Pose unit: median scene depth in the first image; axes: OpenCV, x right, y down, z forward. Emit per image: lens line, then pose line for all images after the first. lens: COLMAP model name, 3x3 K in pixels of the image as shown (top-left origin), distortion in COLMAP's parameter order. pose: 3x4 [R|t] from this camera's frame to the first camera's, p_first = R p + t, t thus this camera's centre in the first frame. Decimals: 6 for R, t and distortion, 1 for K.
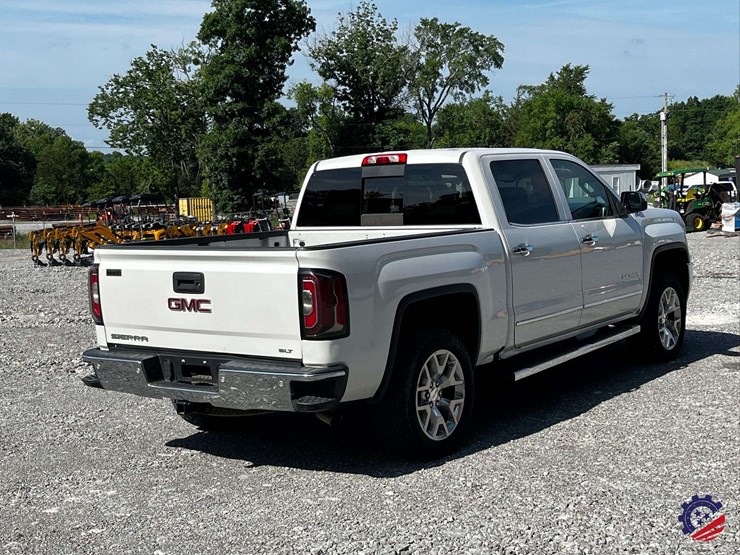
lens RADIAL K [[1064.3, 0, 361.0], [0, 1064.3, 276.5], [0, 0, 1]] dist [0.240339, -1.242509]
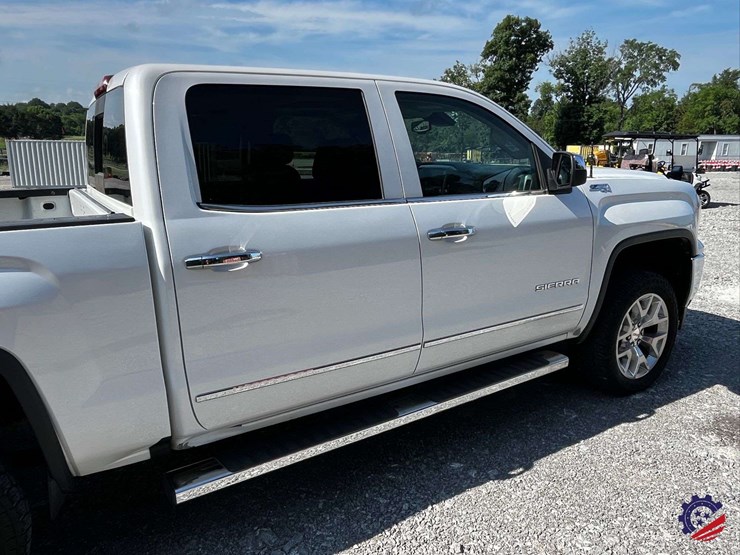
lens RADIAL K [[544.8, 0, 359.7], [0, 544.8, 274.0], [0, 0, 1]] dist [-0.000861, -0.005618]
pose [[0.925690, 0.111332, -0.361529, 0.061955], [-0.054858, 0.985116, 0.162901, -0.012962], [0.374285, -0.130963, 0.918020, 0.156865]]
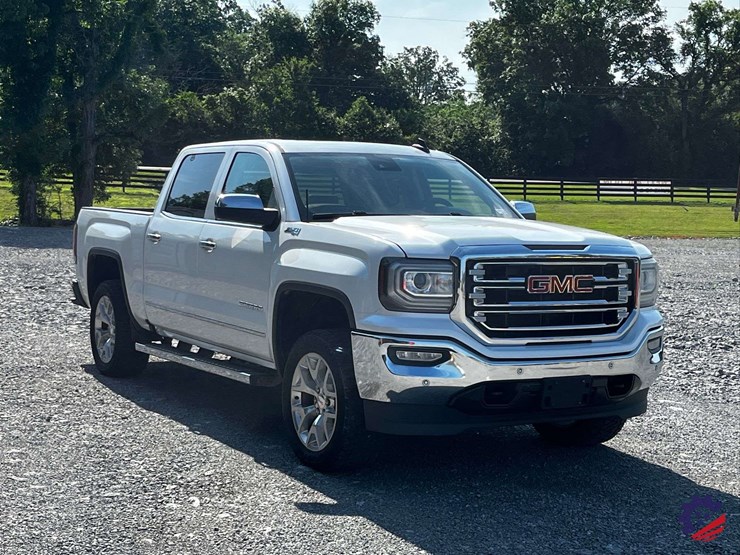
lens RADIAL K [[1222.9, 0, 370.0], [0, 1222.9, 277.5], [0, 0, 1]] dist [0.073131, -0.048787]
pose [[-0.399916, 0.092767, -0.911845, 0.240407], [-0.089877, 0.986101, 0.139740, -0.035647], [0.912134, 0.137838, -0.386020, 0.337600]]
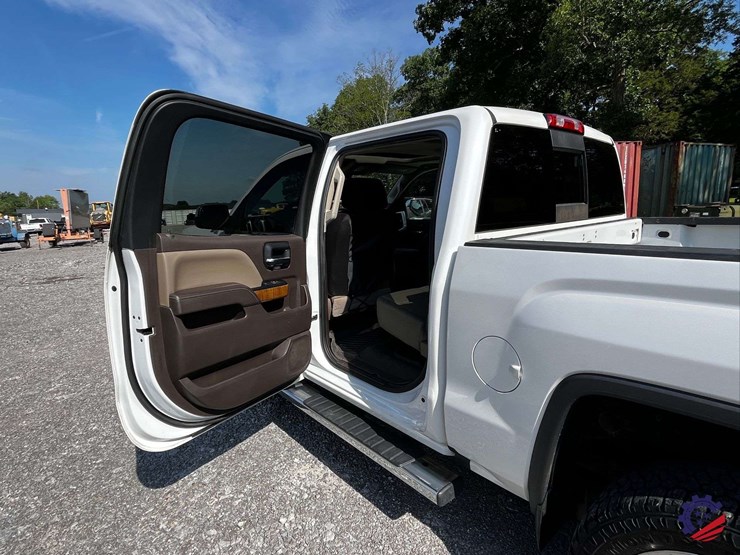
lens RADIAL K [[397.2, 0, 371.6], [0, 397.2, 278.1], [0, 0, 1]] dist [0.000506, 0.000258]
pose [[0.204211, -0.145830, 0.968004, -0.056097], [0.109813, 0.986013, 0.125377, -0.012263], [-0.972748, 0.080696, 0.217369, 0.226411]]
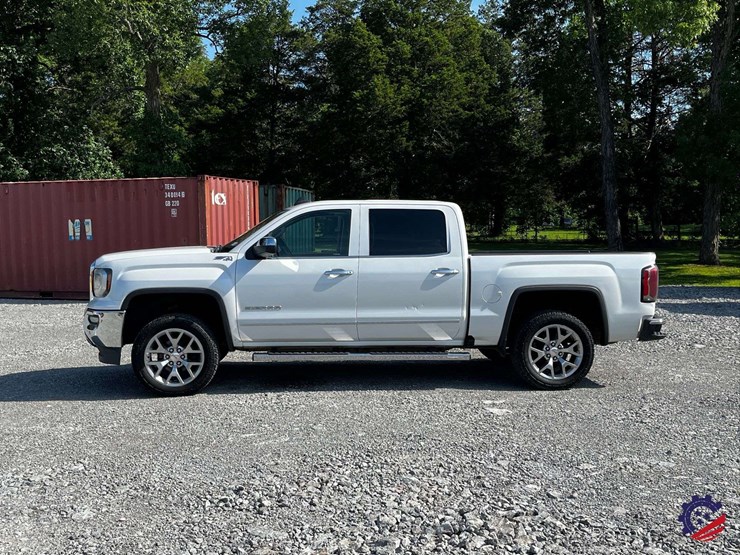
lens RADIAL K [[785.6, 0, 371.5], [0, 785.6, 282.4], [0, 0, 1]] dist [0.091331, -0.203281]
pose [[-0.669846, 0.000716, 0.742500, -0.156292], [0.092894, 0.992223, 0.082847, -0.022586], [-0.736666, 0.124468, -0.664703, 0.388449]]
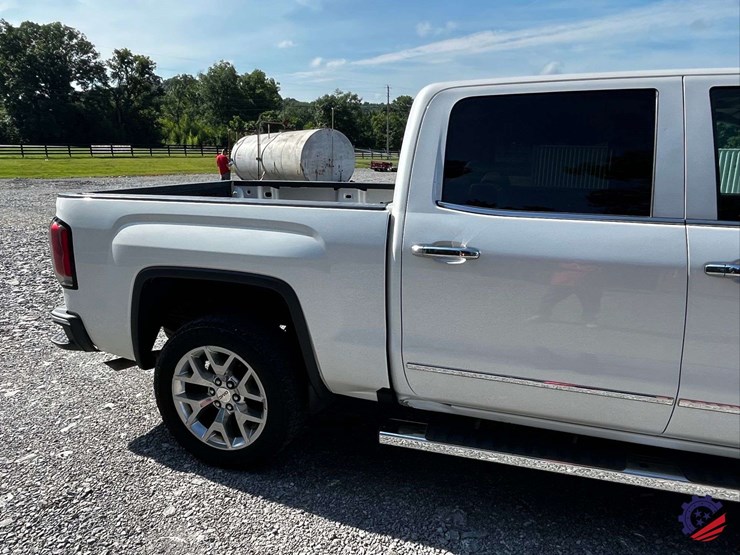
lens RADIAL K [[544.8, 0, 359.7], [0, 544.8, 274.0], [0, 0, 1]] dist [-0.000861, -0.005618]
pose [[0.290151, 0.242307, -0.925797, 0.083797], [-0.096208, 0.969899, 0.223698, -0.015187], [0.952132, 0.024163, 0.304729, 0.173637]]
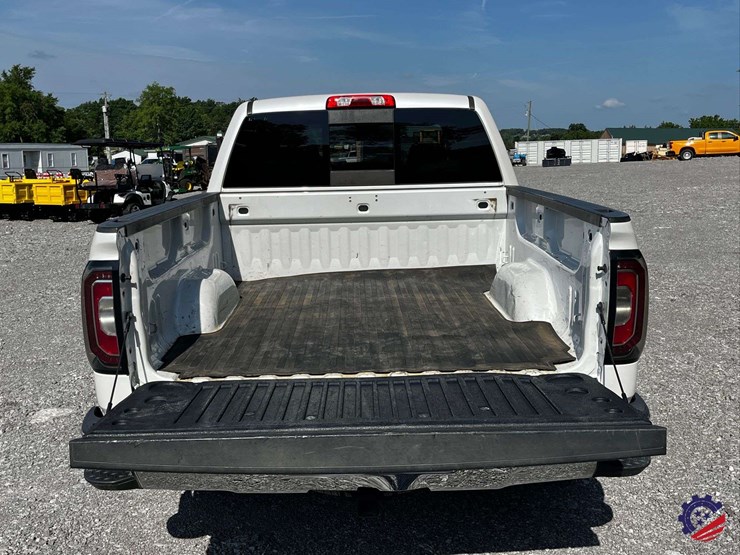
lens RADIAL K [[723.6, 0, 370.0], [0, 723.6, 277.5], [0, 0, 1]] dist [0.016386, 0.004718]
pose [[0.796113, -0.085713, 0.599048, -0.065474], [0.040883, 0.995275, 0.088073, -0.005460], [-0.603766, -0.045625, 0.795855, 0.117317]]
